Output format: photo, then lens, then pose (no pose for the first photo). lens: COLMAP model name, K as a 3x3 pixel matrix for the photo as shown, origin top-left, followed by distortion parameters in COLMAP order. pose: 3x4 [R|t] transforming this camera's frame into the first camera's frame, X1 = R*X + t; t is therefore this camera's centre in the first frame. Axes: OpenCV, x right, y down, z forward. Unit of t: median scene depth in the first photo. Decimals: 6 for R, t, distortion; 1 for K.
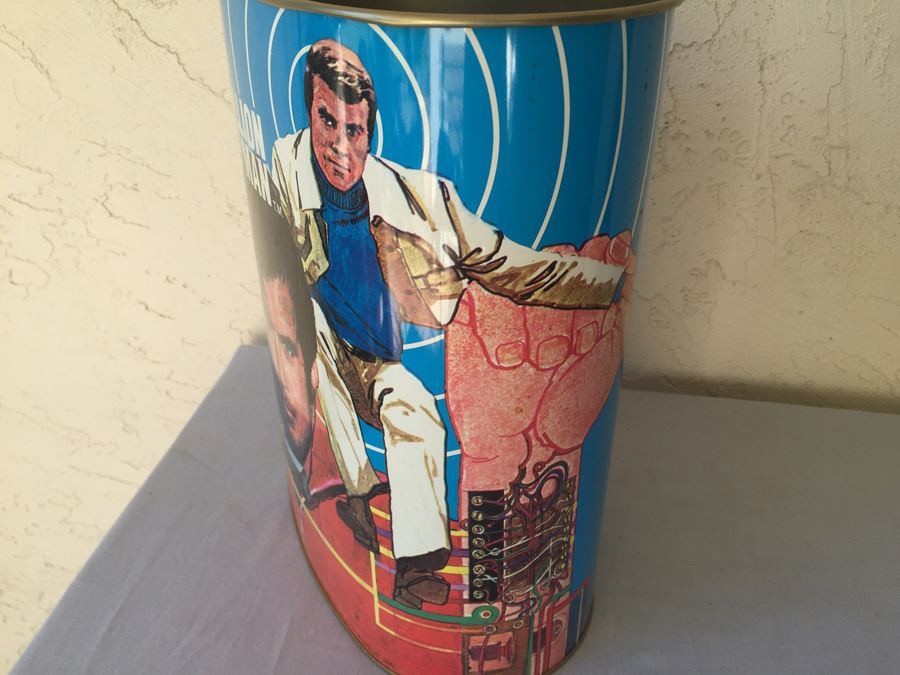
lens RADIAL K [[801.8, 0, 450.0], [0, 801.8, 337.5], [0, 0, 1]] dist [0.115128, -0.176008]
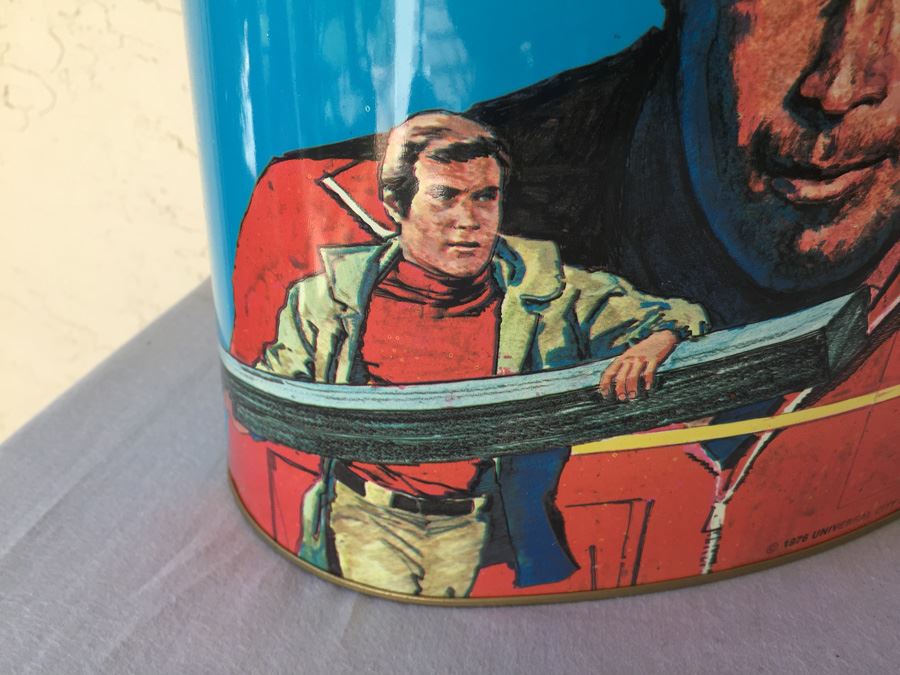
lens RADIAL K [[813.9, 0, 462.6], [0, 813.9, 335.5], [0, 0, 1]] dist [0.102692, -0.183388]
pose [[0.996081, 0.073395, -0.049358, -0.100527], [-0.075028, 0.996665, -0.032080, 0.181204], [0.046839, 0.035658, 0.998266, 0.383089]]
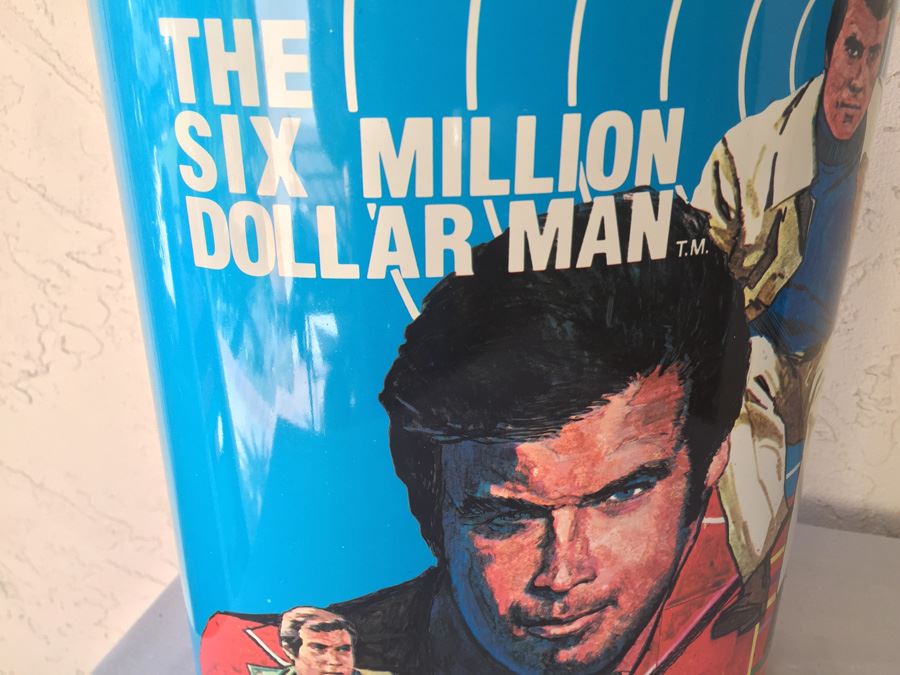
lens RADIAL K [[801.8, 0, 450.0], [0, 801.8, 337.5], [0, 0, 1]] dist [0.115128, -0.176008]
pose [[0.992247, 0.043254, -0.116511, -0.008678], [-0.057832, 0.990495, -0.124799, 0.009253], [0.110006, 0.130570, 0.985317, 0.208007]]
